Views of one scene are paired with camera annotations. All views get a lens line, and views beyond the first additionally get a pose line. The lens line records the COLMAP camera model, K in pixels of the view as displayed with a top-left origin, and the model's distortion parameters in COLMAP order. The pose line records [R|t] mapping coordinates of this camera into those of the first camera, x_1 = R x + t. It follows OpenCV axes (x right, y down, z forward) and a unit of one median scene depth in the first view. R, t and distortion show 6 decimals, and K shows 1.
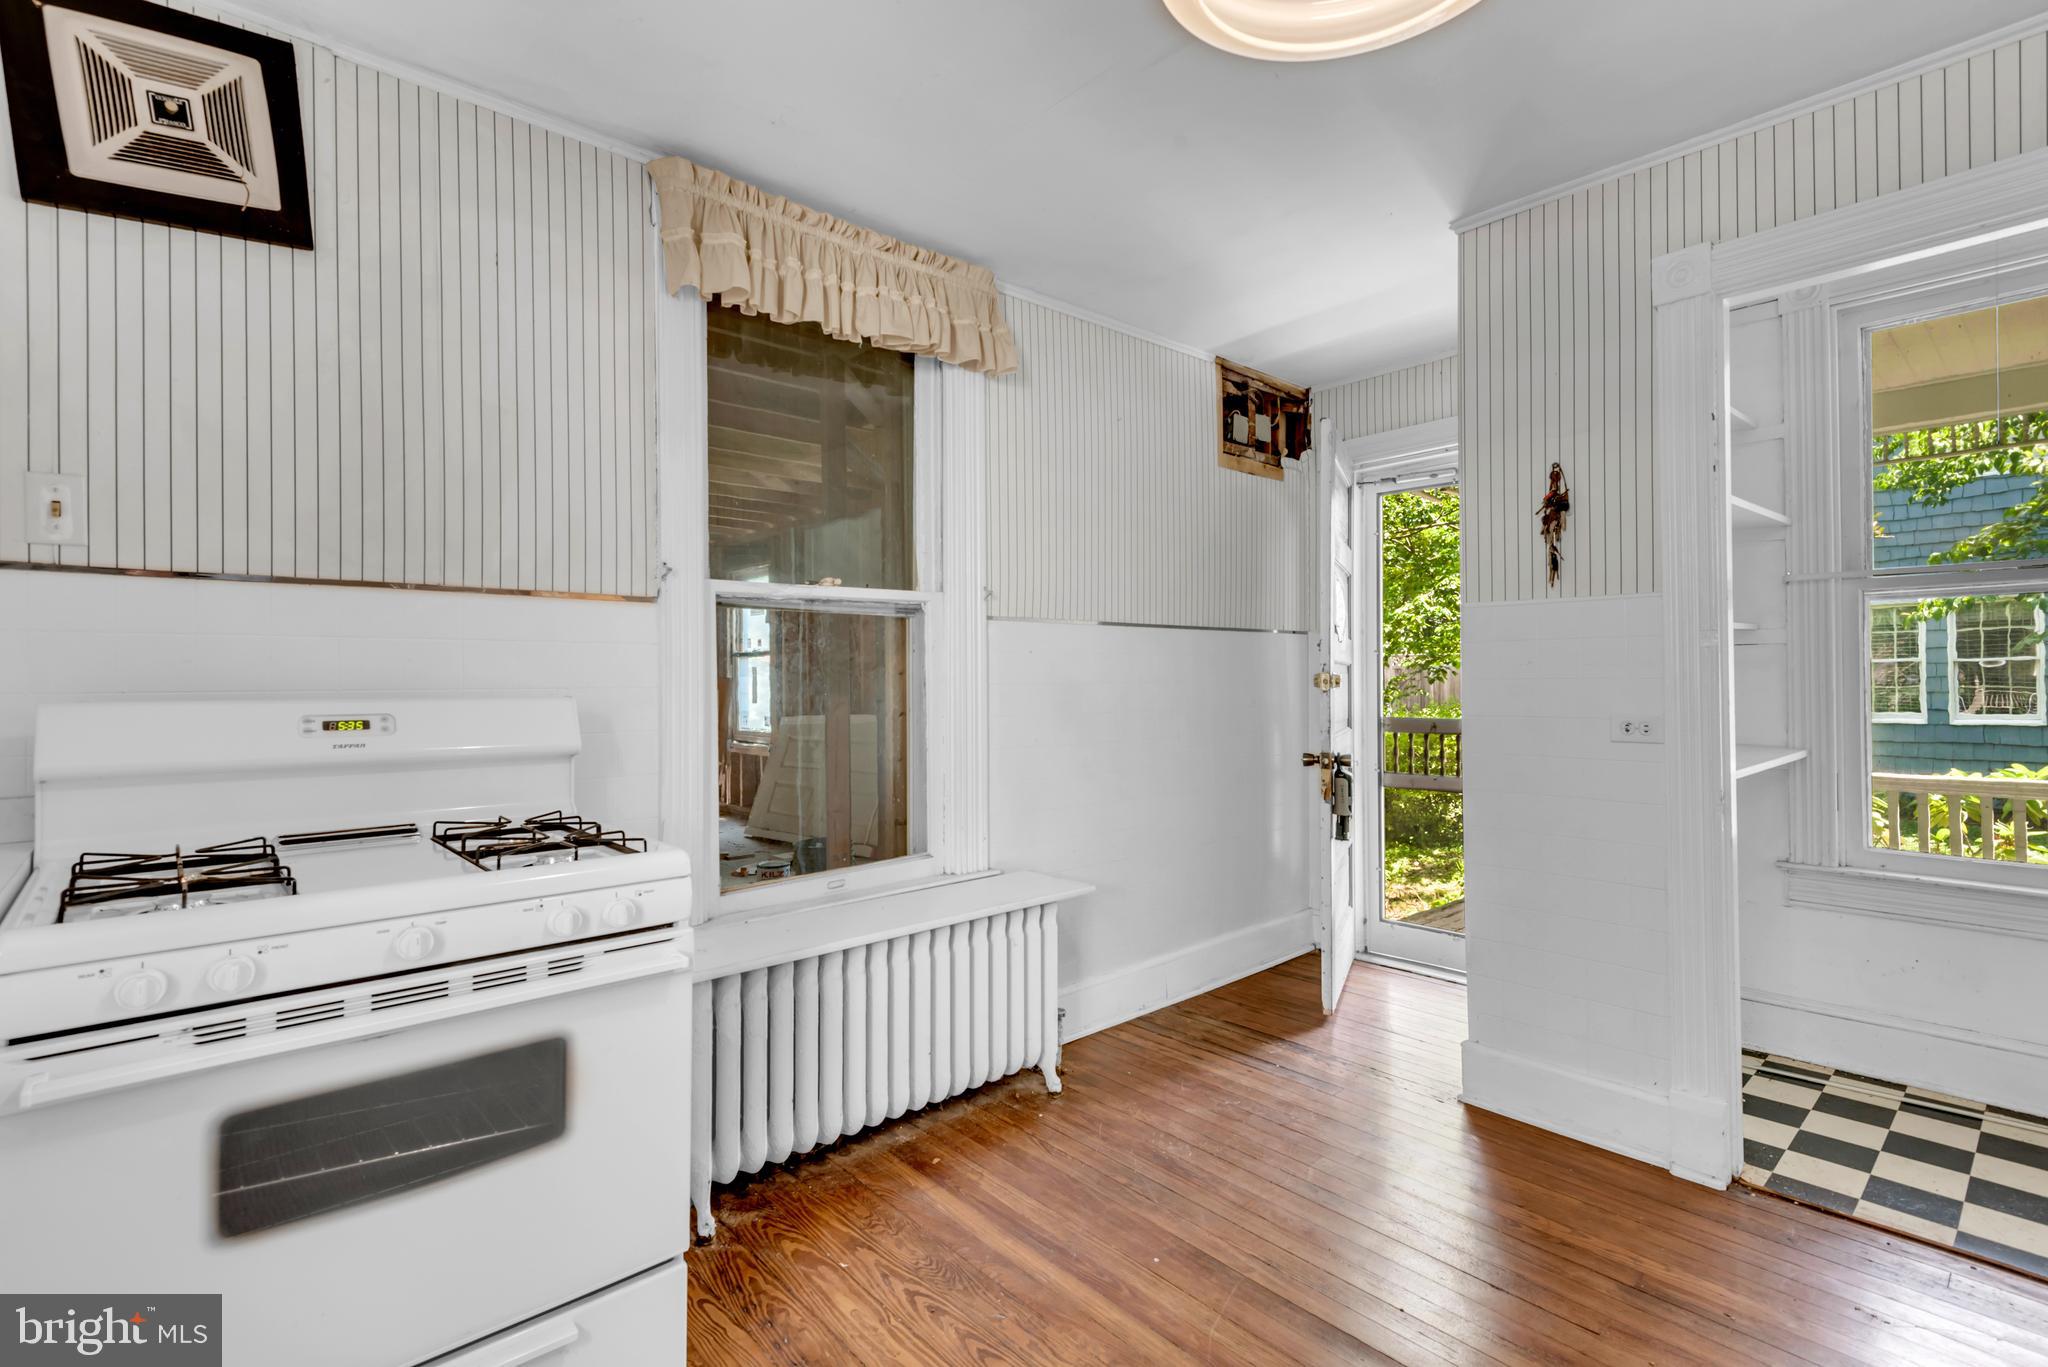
lens RADIAL K [[935.8, 0, 1021.5], [0, 935.8, 673.6], [0, 0, 1]] dist [0.043910, -0.023137]
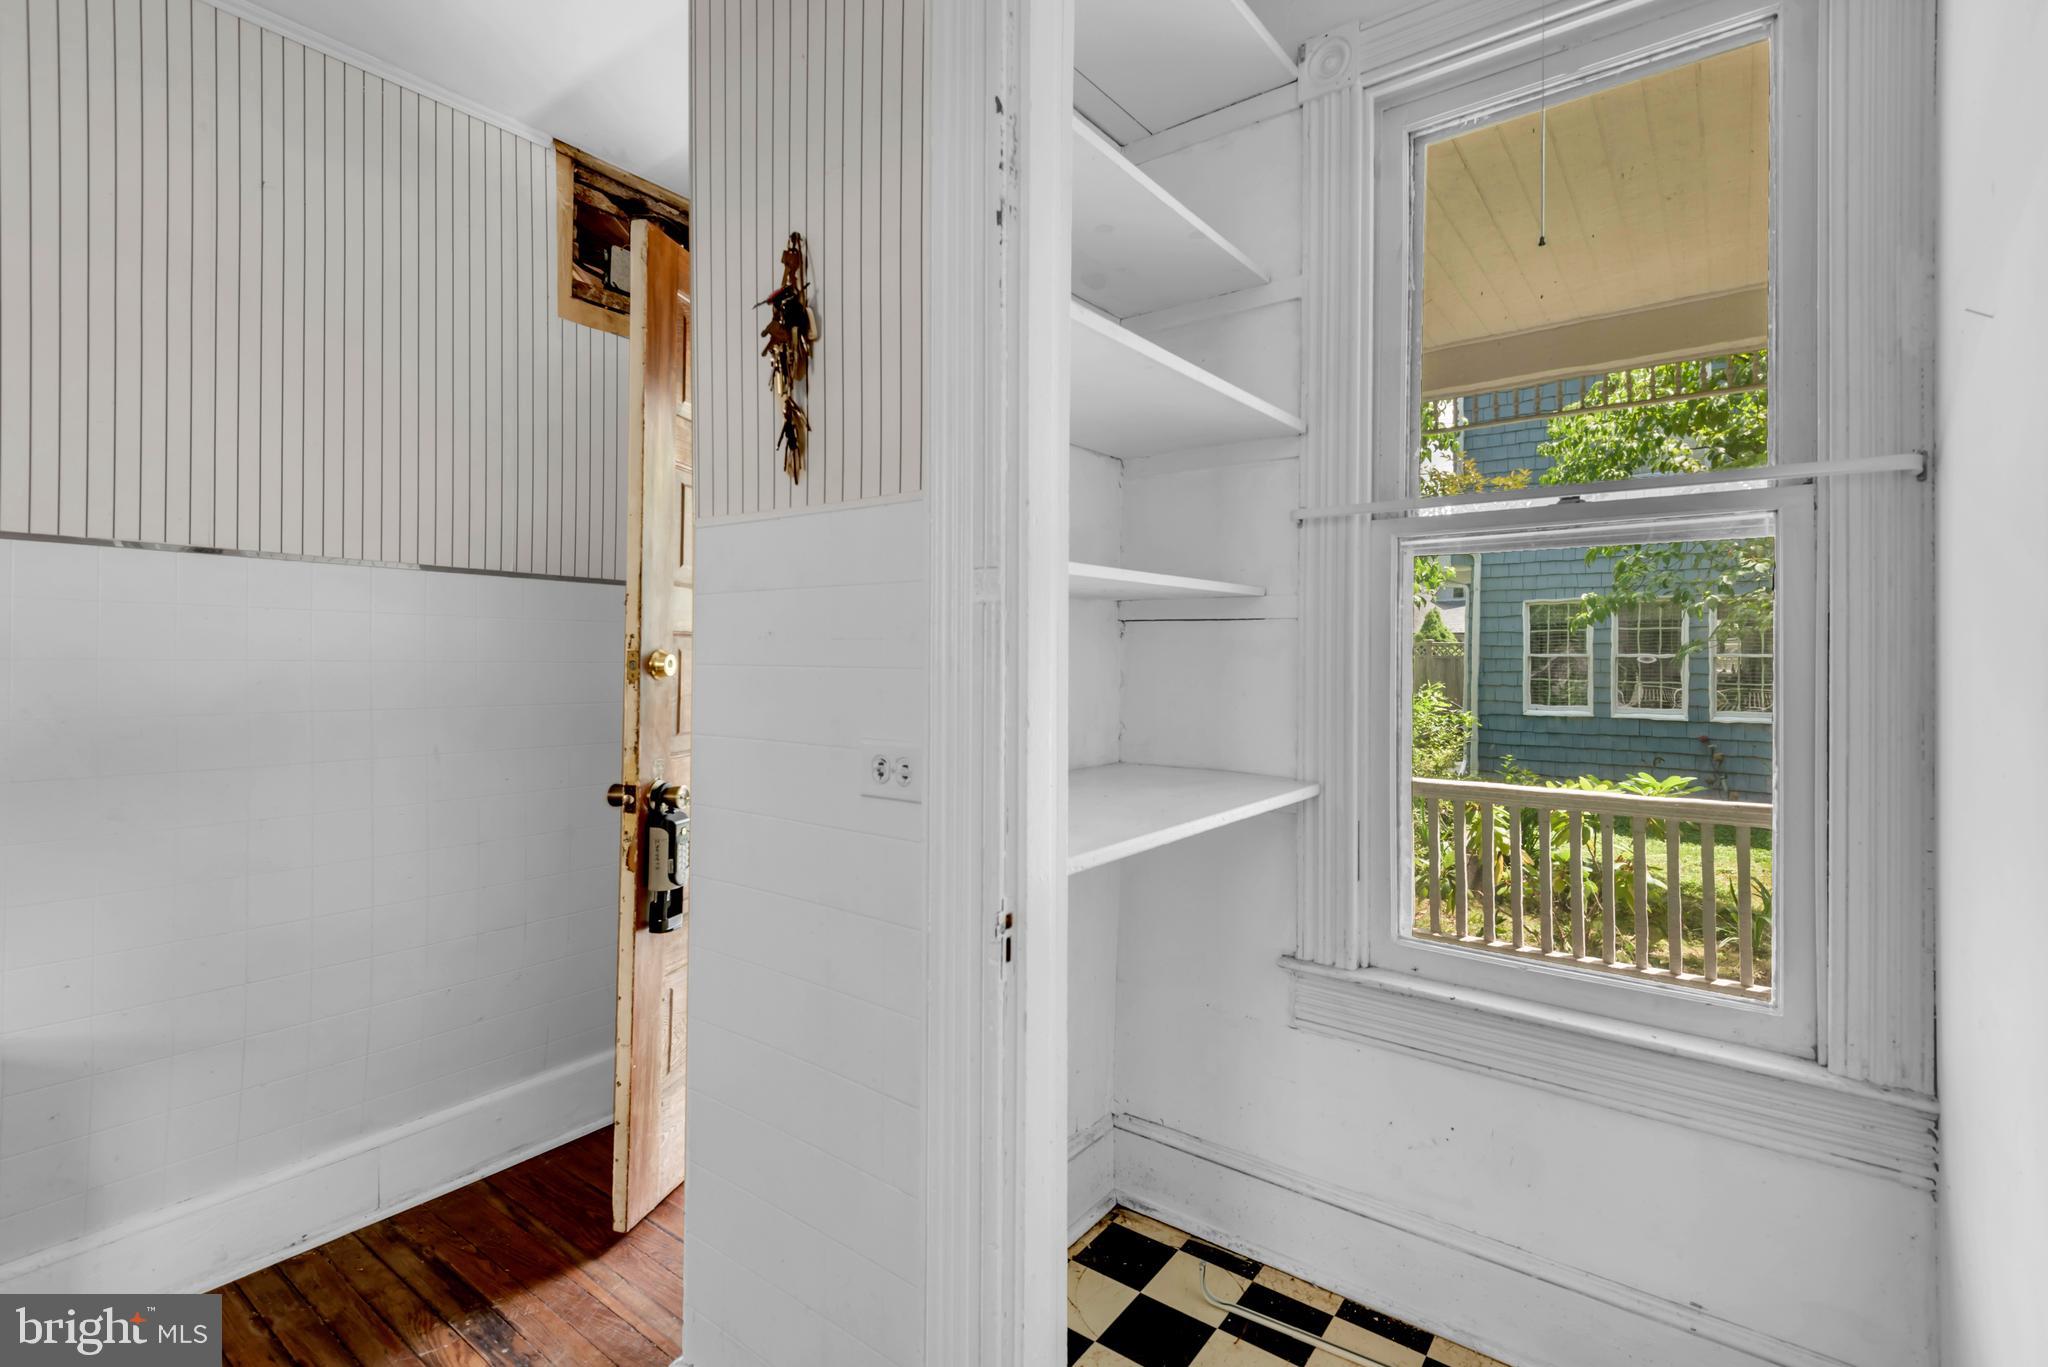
lens RADIAL K [[924.8, 0, 1017.1], [0, 924.8, 652.2], [0, 0, 1]] dist [0.019063, -0.000132]
pose [[0.982174, 0.019942, 0.186914, 0.449127], [-0.019354, 0.999800, -0.004969, -0.001135], [-0.186976, 0.001263, 0.982364, 0.379490]]
